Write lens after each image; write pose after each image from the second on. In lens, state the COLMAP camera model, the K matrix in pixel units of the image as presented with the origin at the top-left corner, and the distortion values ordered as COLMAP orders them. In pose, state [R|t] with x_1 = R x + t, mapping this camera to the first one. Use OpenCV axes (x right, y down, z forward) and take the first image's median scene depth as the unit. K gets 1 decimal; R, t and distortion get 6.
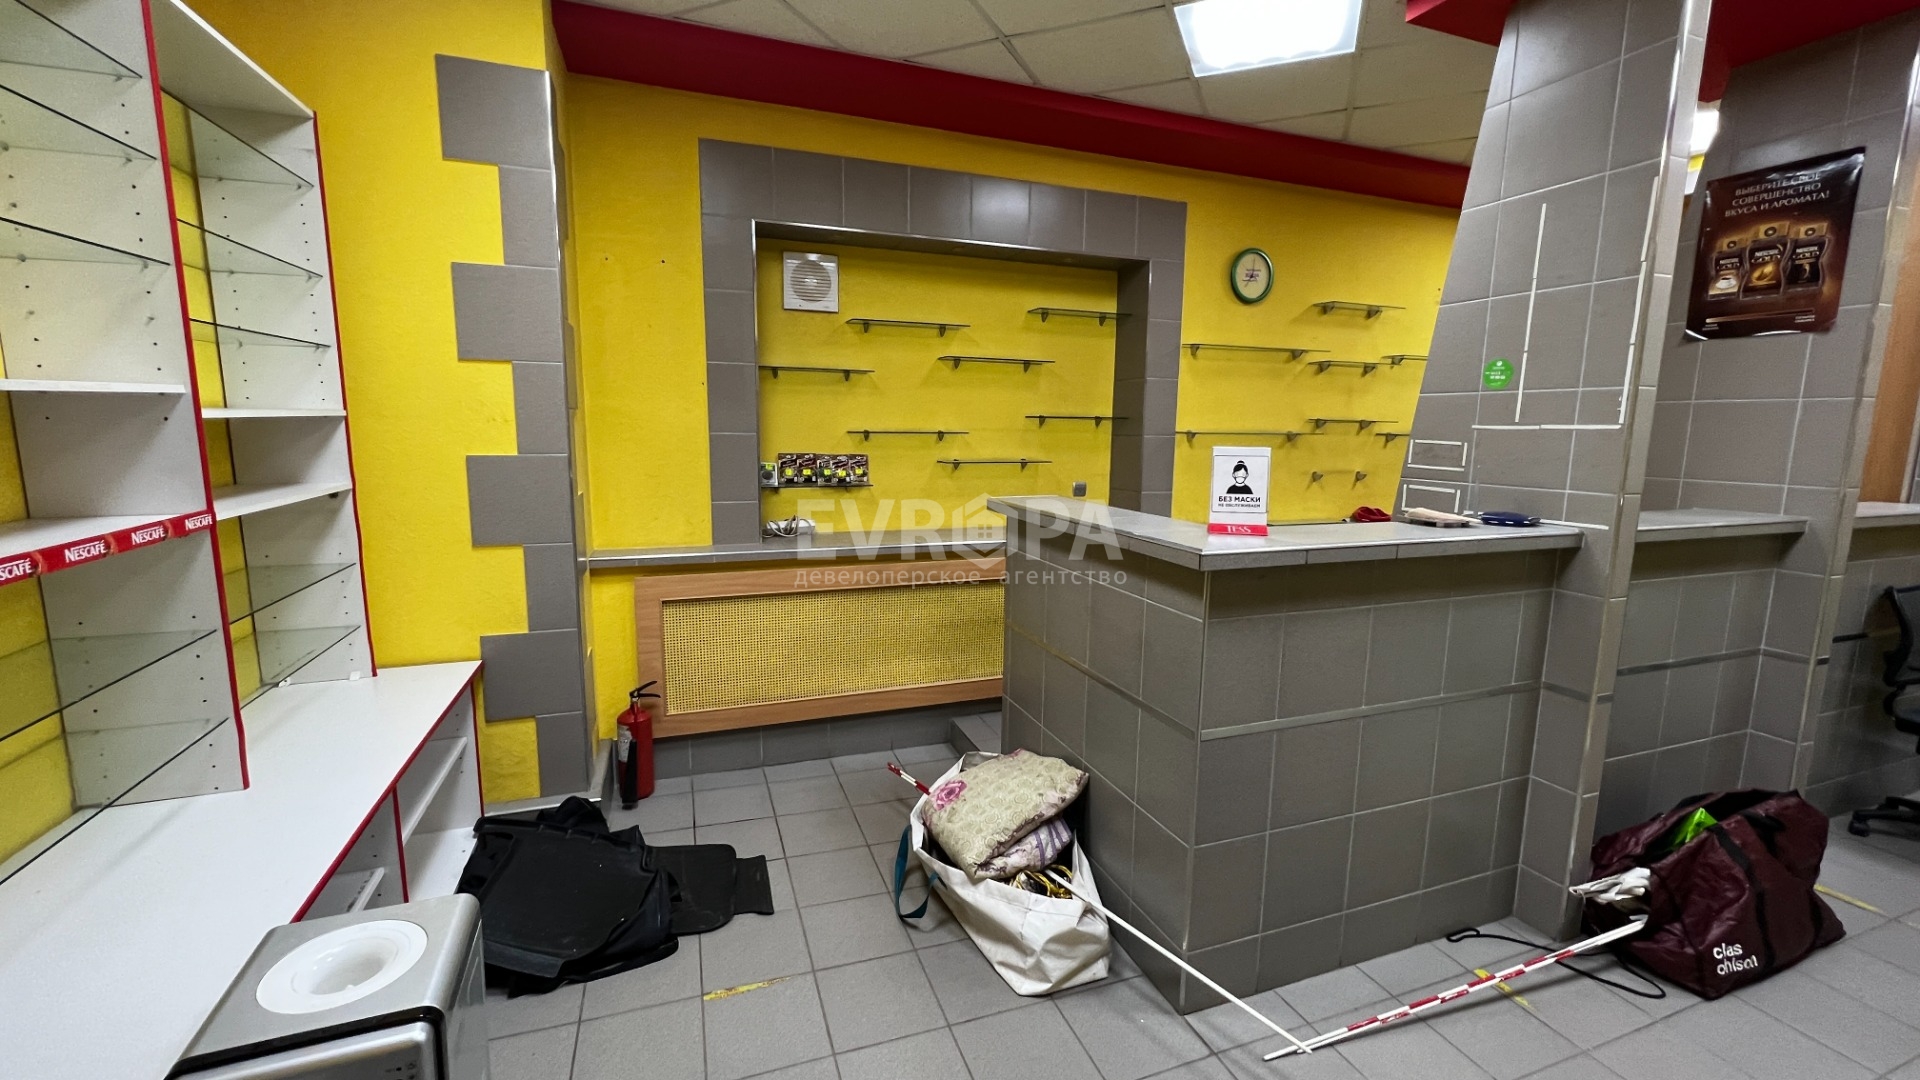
lens RADIAL K [[766.5, 0, 956.7], [0, 766.5, 535.6], [0, 0, 1]] dist [-0.000368, 0.000047]
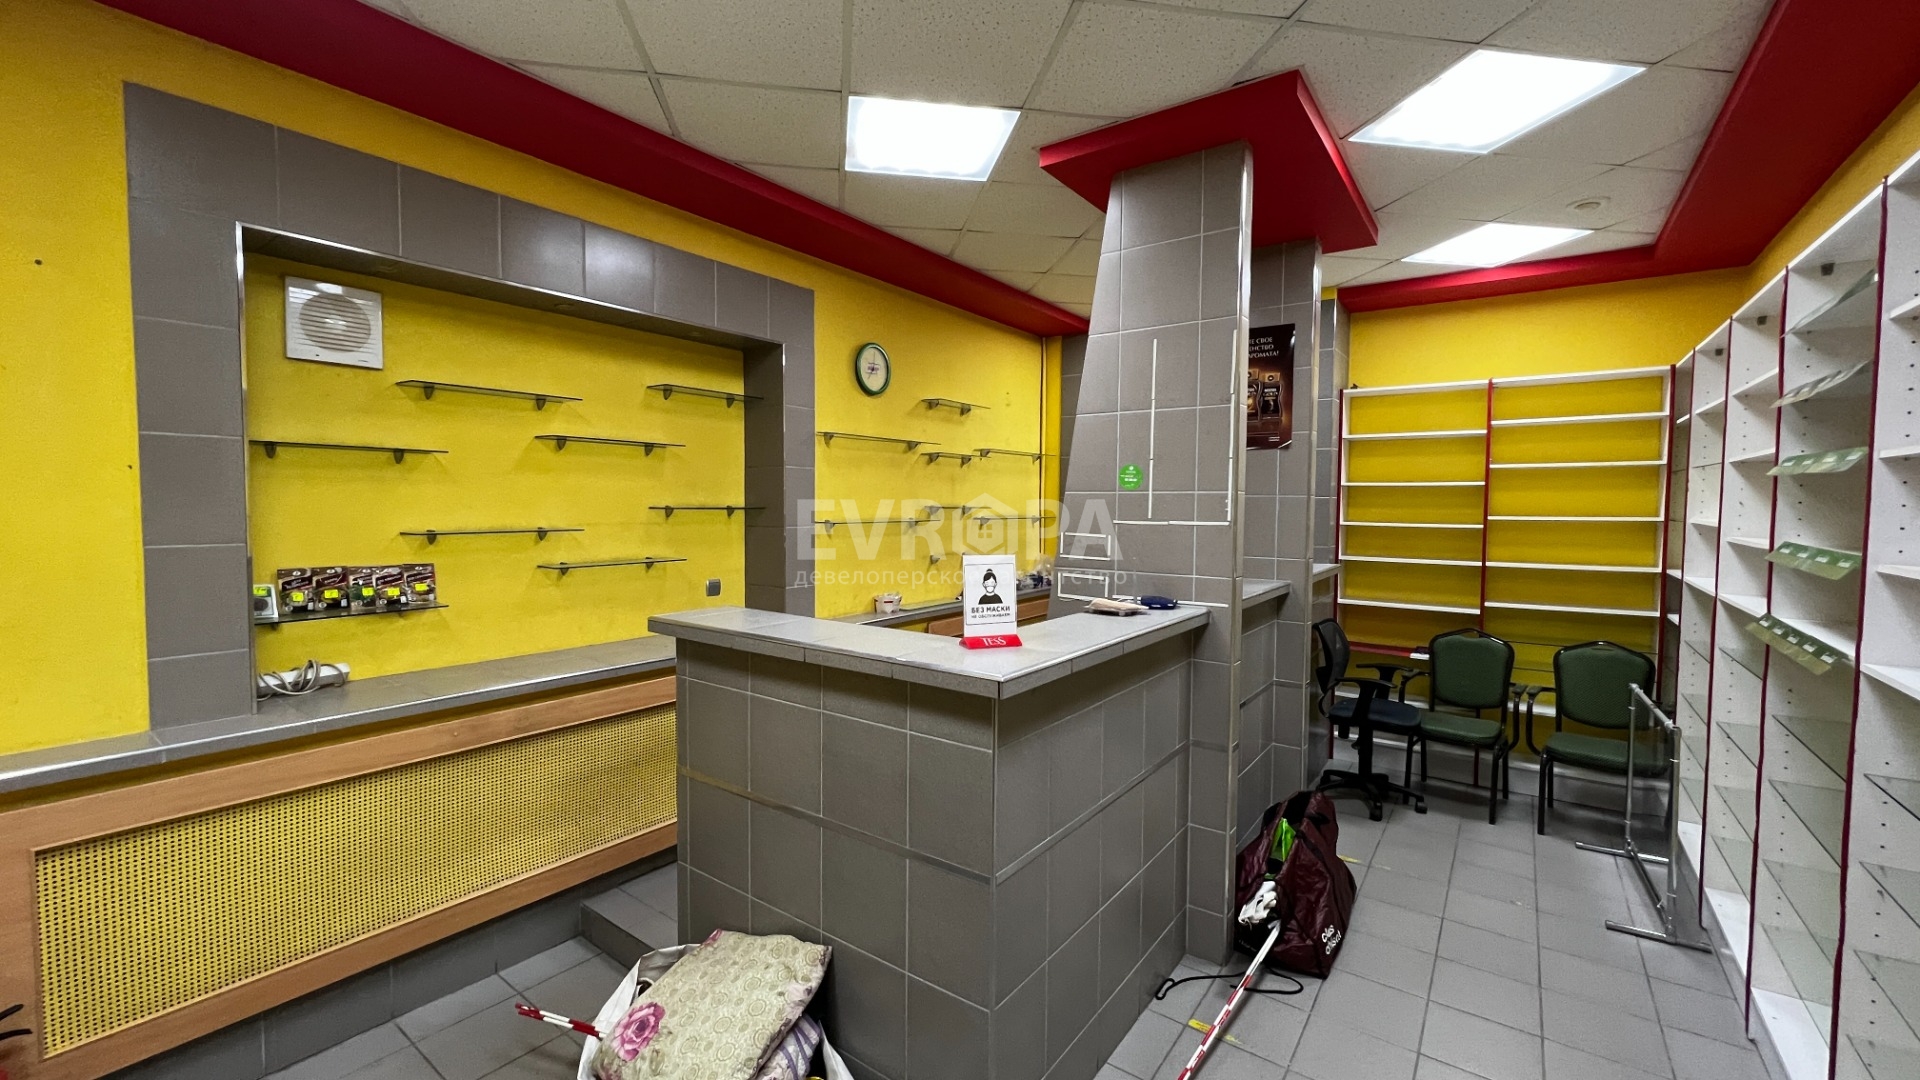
lens RADIAL K [[766.5, 0, 953.2], [0, 766.5, 536.3], [0, 0, 1]] dist [-0.000368, 0.000047]
pose [[0.835152, -0.031312, 0.549127, -0.120788], [0.081744, 0.994357, -0.067623, -0.048957], [-0.543911, 0.101363, 0.832999, 0.141718]]
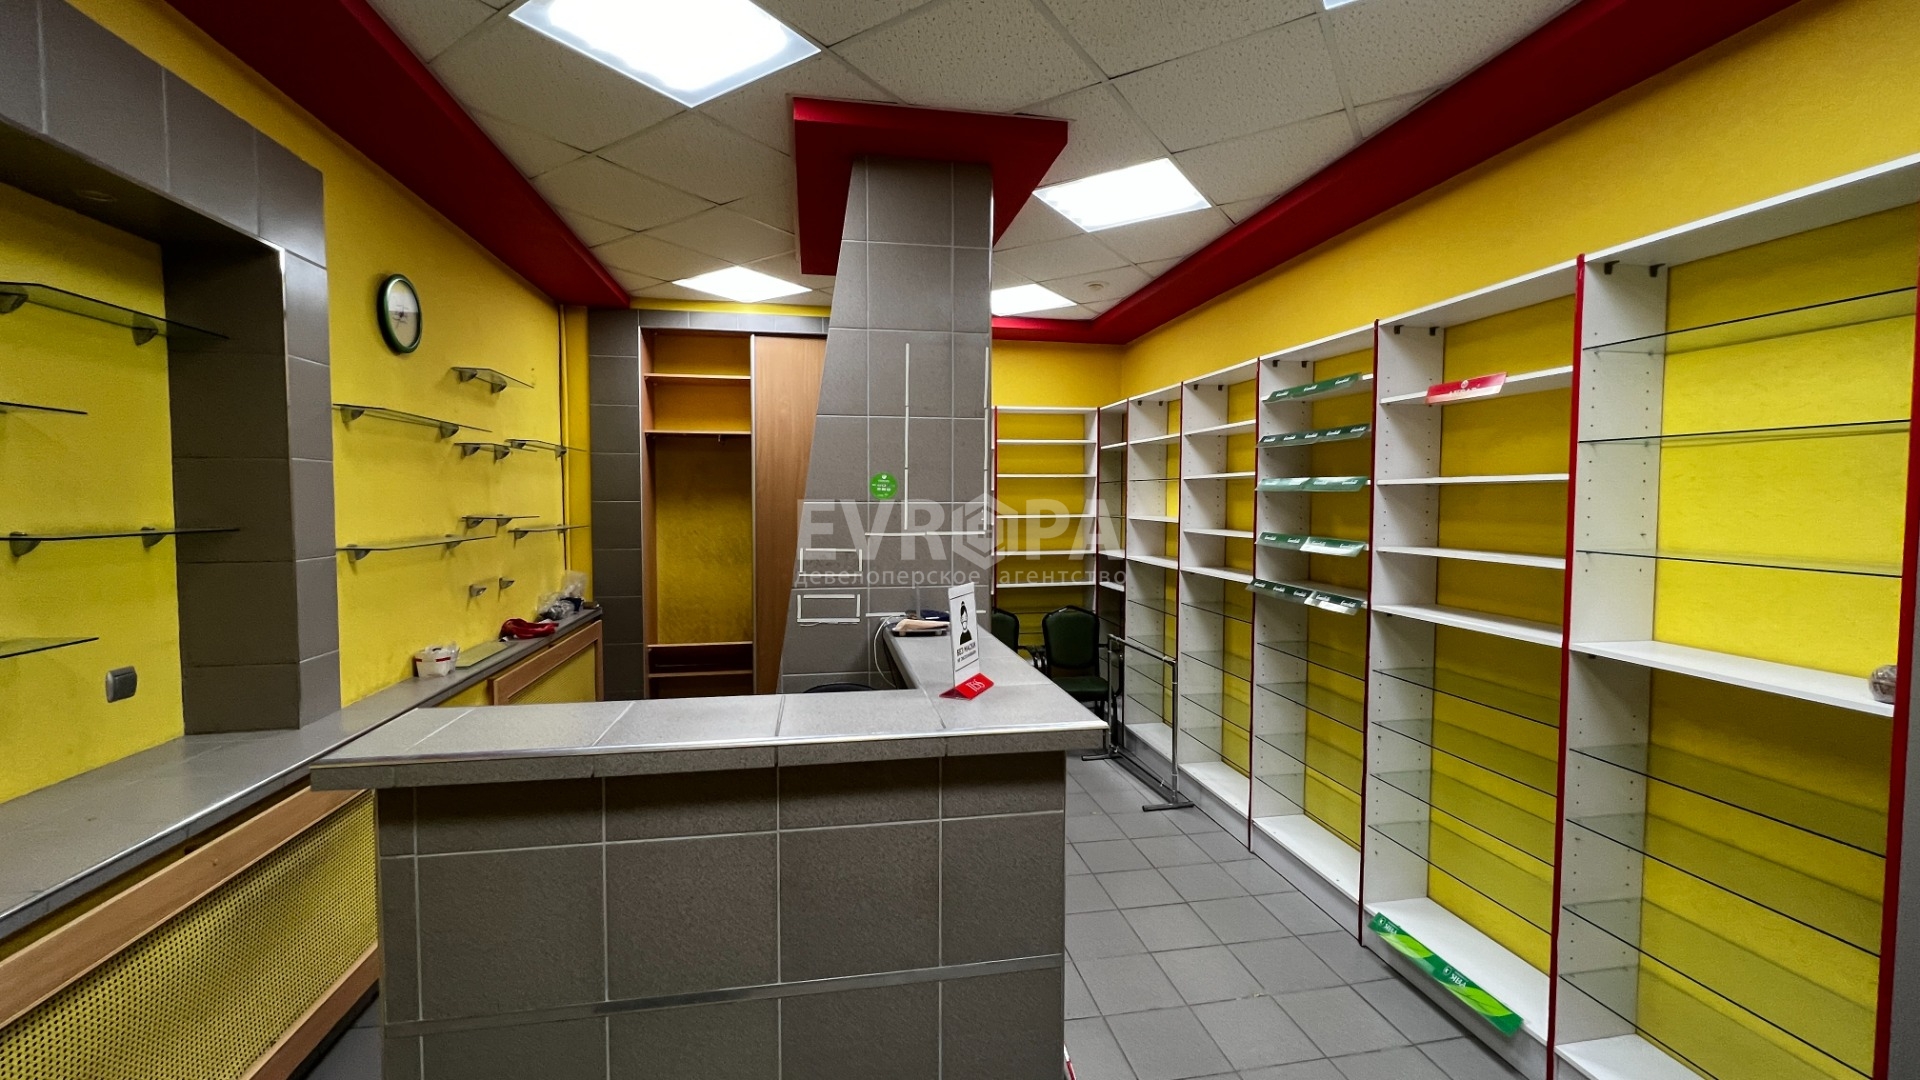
lens RADIAL K [[766.5, 0, 953.1], [0, 766.5, 535.9], [0, 0, 1]] dist [-0.000368, 0.000047]
pose [[0.176055, -0.057583, 0.982695, -0.267489], [0.141234, 0.989437, 0.032675, -0.122744], [-0.974196, 0.133038, 0.182328, 0.538991]]
